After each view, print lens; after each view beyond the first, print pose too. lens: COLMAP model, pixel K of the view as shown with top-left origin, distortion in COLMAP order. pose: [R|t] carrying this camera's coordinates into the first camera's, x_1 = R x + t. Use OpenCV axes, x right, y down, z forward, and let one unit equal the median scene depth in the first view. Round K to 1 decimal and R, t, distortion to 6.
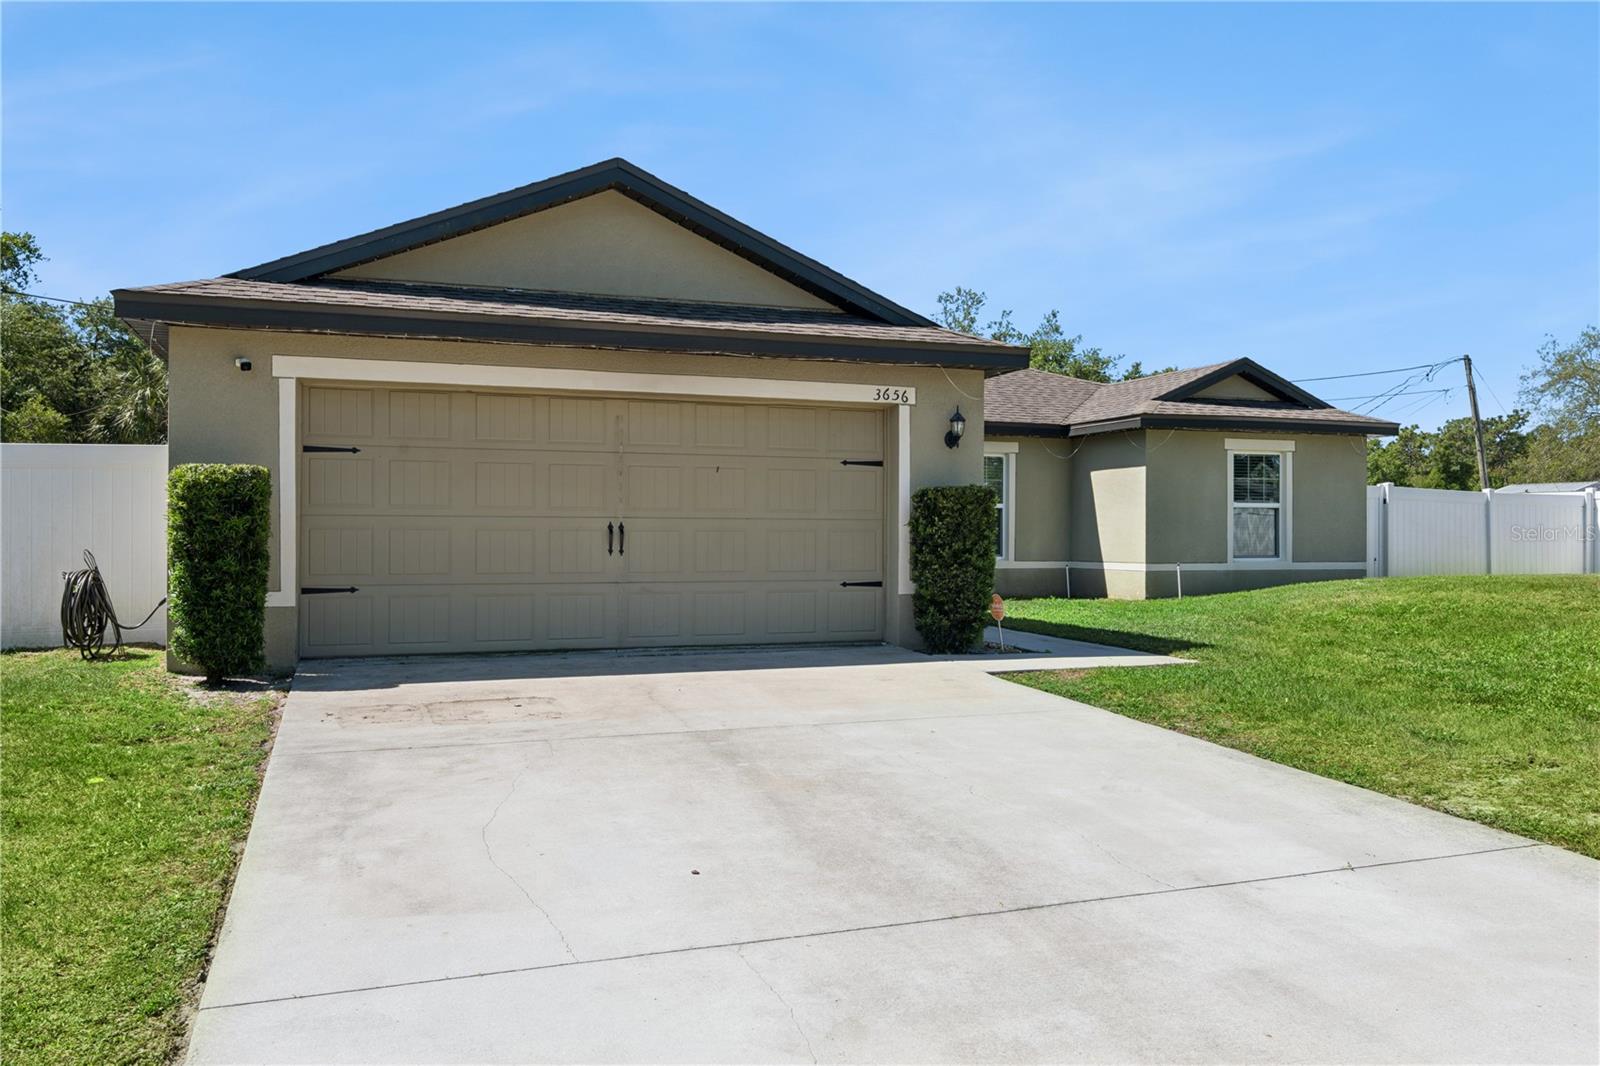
lens RADIAL K [[1190.0, 0, 798.5], [0, 1190.0, 532.2], [0, 0, 1]] dist [-0.000543, -0.002253]
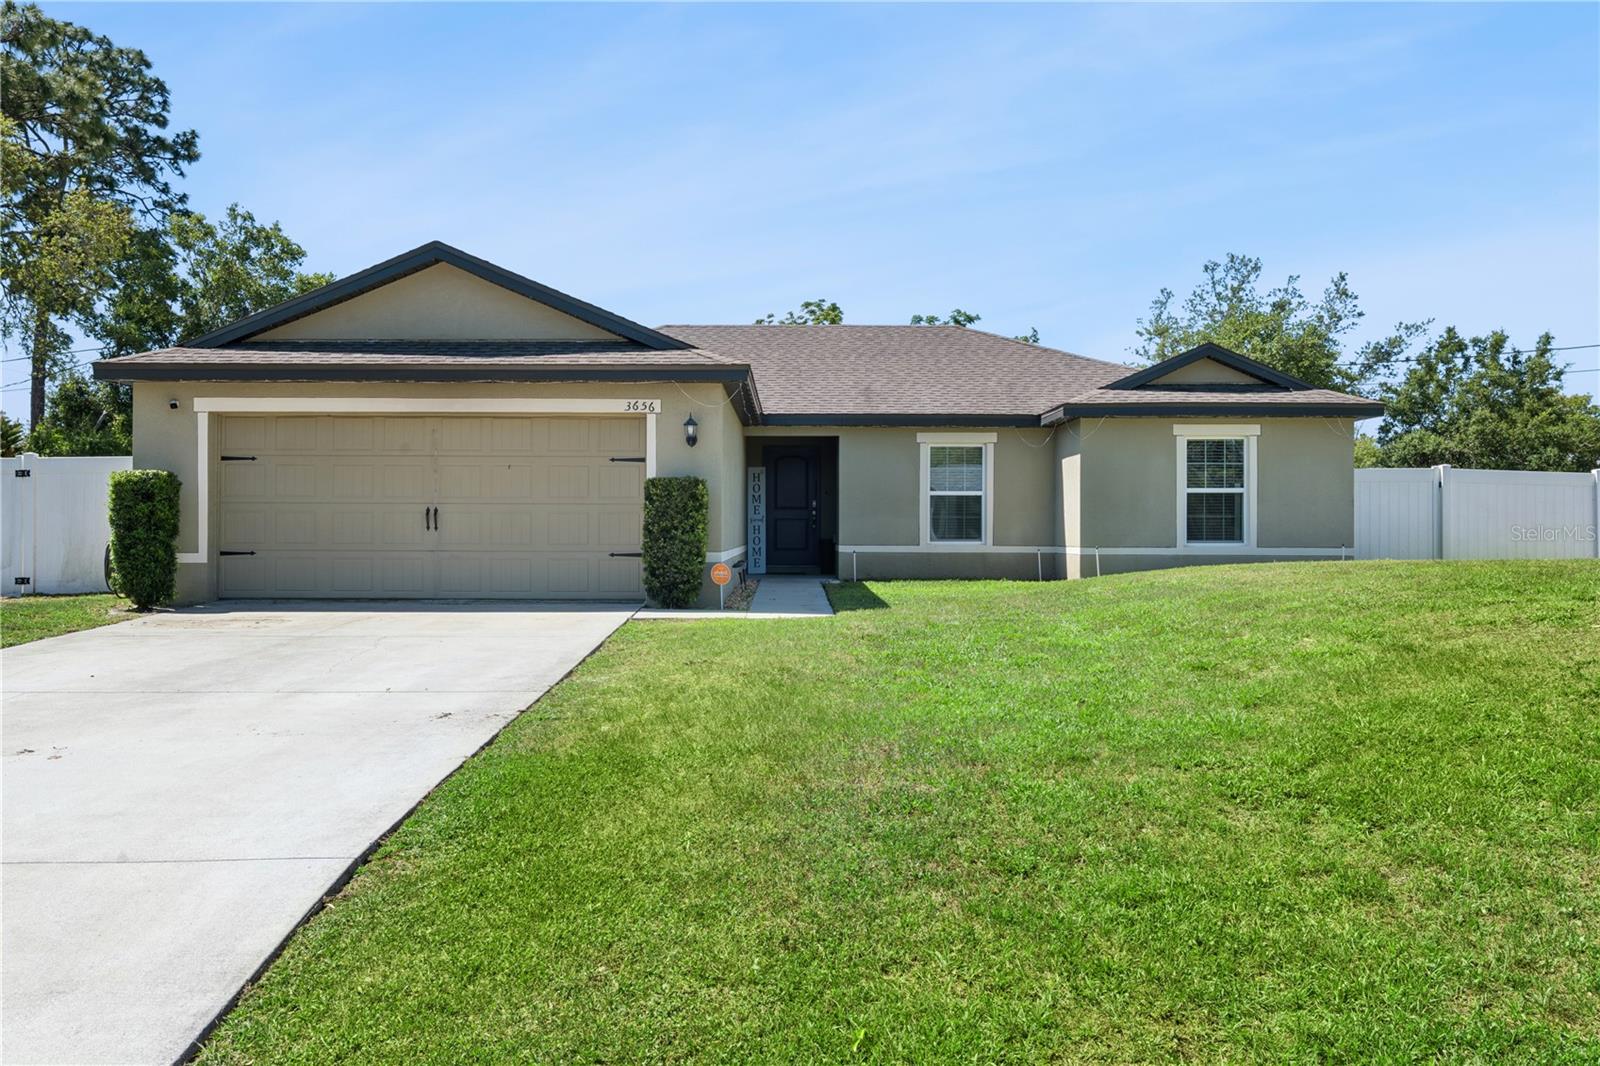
lens RADIAL K [[1324.9, 0, 794.0], [0, 1324.9, 529.5], [0, 0, 1]] dist [0.001742, 0.006697]
pose [[0.939272, 0.000387, -0.343173, 0.714475], [-0.000111, 1.000000, 0.000825, 0.015356], [0.343174, -0.000737, 0.939272, -0.273102]]
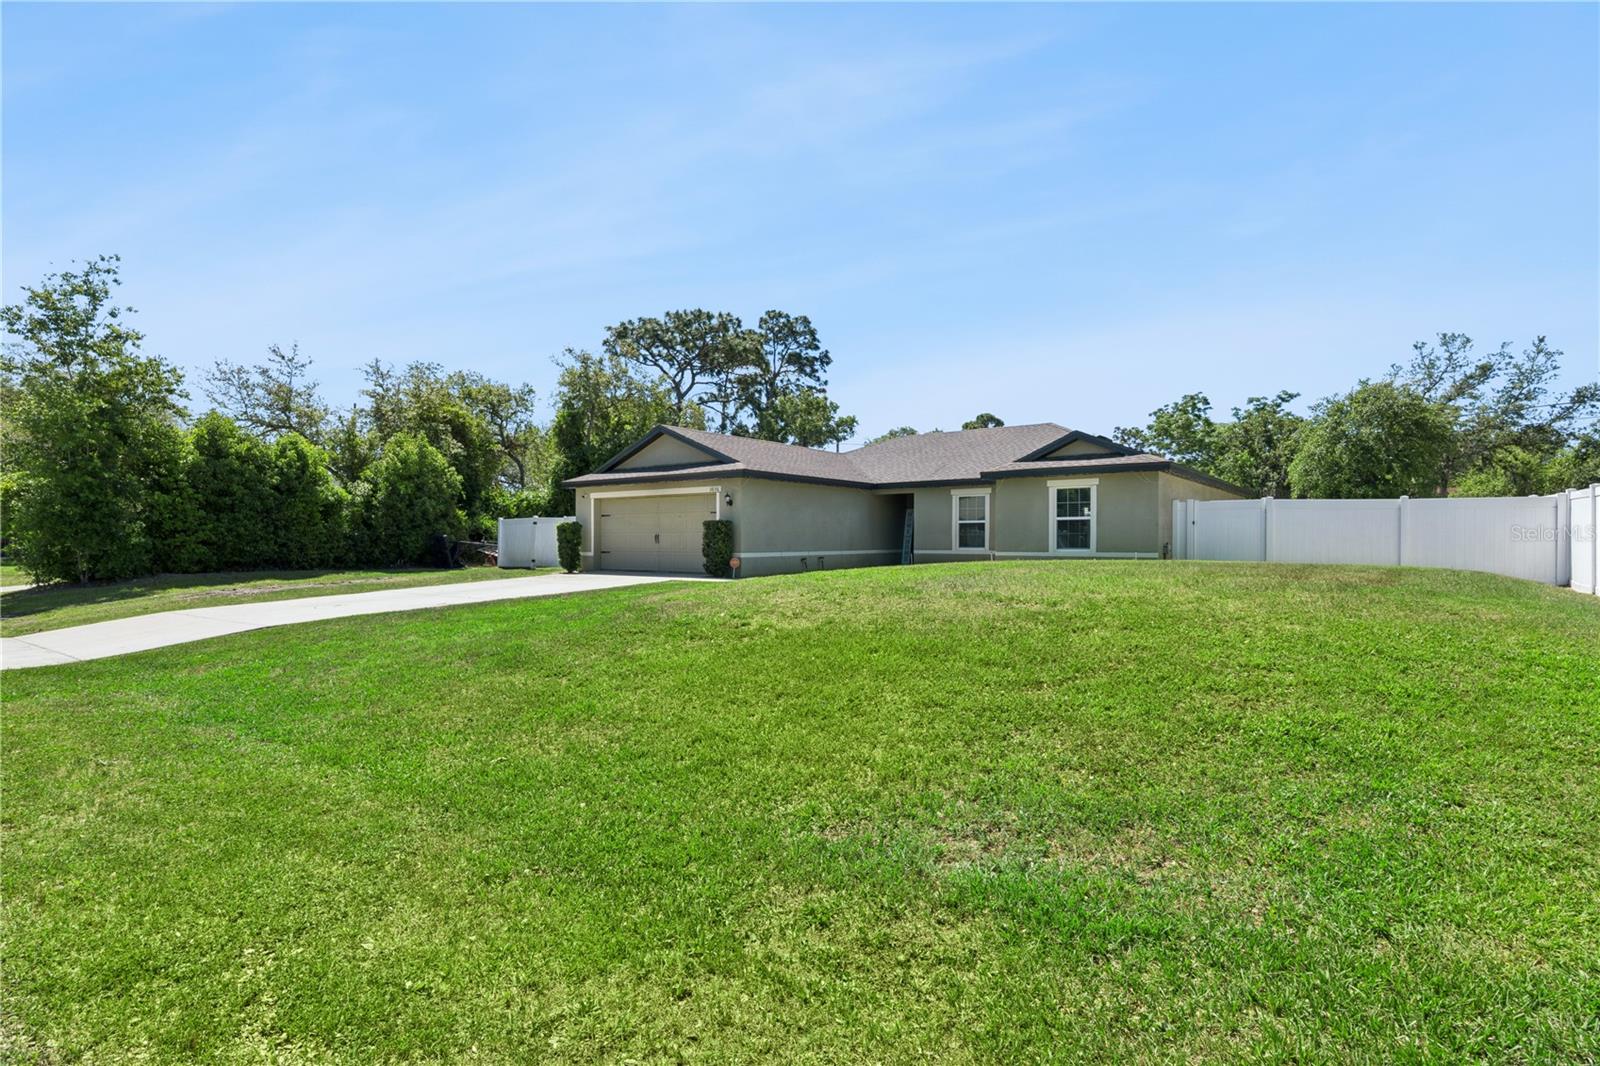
lens RADIAL K [[774.5, 0, 804.6], [0, 774.5, 538.9], [0, 0, 1]] dist [-0.015432, 0.005426]
pose [[0.558676, -0.004975, -0.829371, 1.778939], [0.003611, 0.999987, -0.003566, 0.015189], [0.829378, -0.001002, 0.558686, 0.115635]]
